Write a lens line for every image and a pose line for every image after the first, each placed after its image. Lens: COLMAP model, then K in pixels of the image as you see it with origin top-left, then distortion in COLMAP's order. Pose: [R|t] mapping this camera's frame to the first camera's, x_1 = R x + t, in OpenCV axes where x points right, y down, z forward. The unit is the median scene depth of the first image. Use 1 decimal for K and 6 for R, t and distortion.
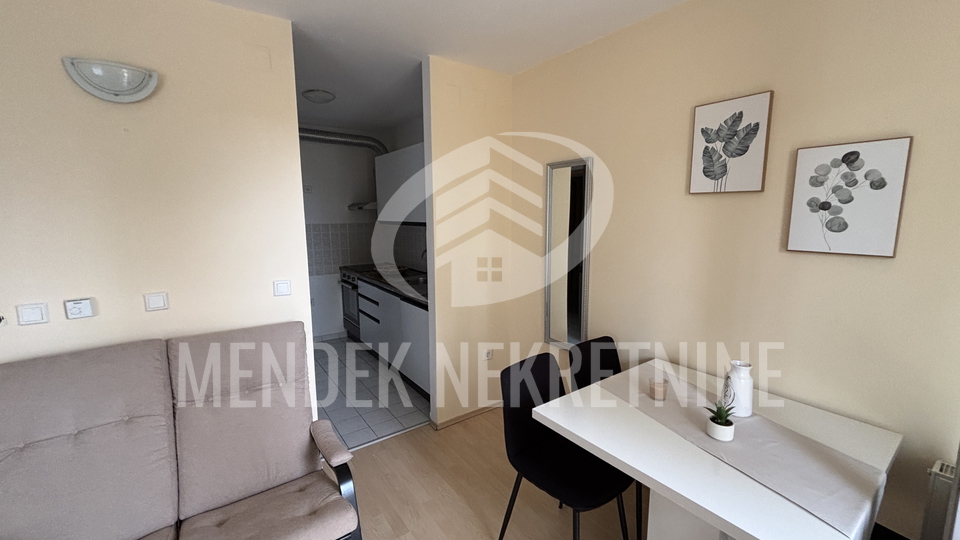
lens RADIAL K [[384.9, 0, 480.0], [0, 384.9, 270.0], [0, 0, 1]] dist [-0.001849, -0.000155]
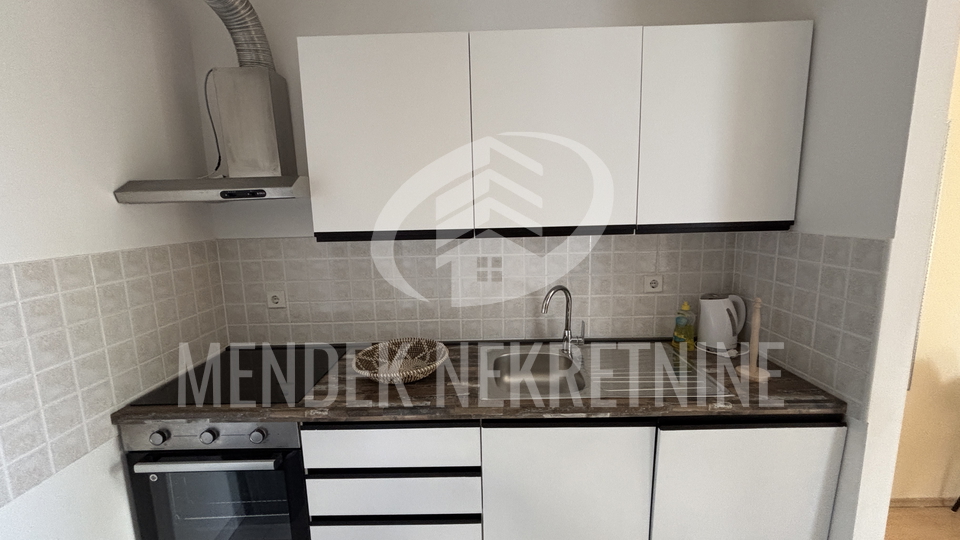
lens RADIAL K [[384.9, 0, 480.0], [0, 384.9, 270.0], [0, 0, 1]] dist [-0.001849, -0.000155]
pose [[0.594588, -0.136545, 0.792351, -0.462959], [0.141527, 0.987861, 0.064034, -0.099771], [-0.791477, 0.074066, 0.606695, 0.704430]]
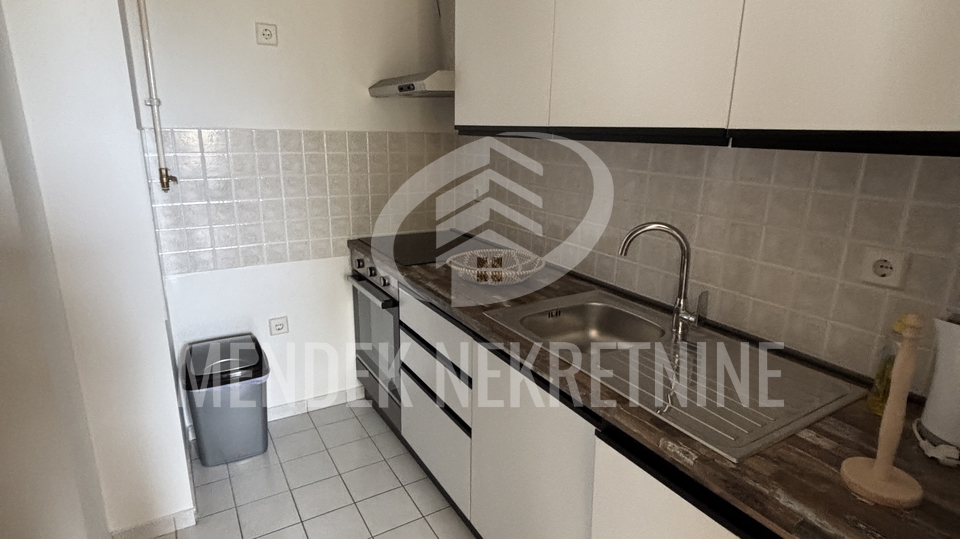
lens RADIAL K [[518.7, 0, 480.0], [0, 518.7, 269.5], [0, 0, 1]] dist [0.000744, 0.000080]
pose [[0.996318, 0.043935, -0.073619, -0.206871], [-0.034768, 0.991985, 0.121477, -0.055149], [0.078367, -0.118470, 0.989860, 0.520596]]
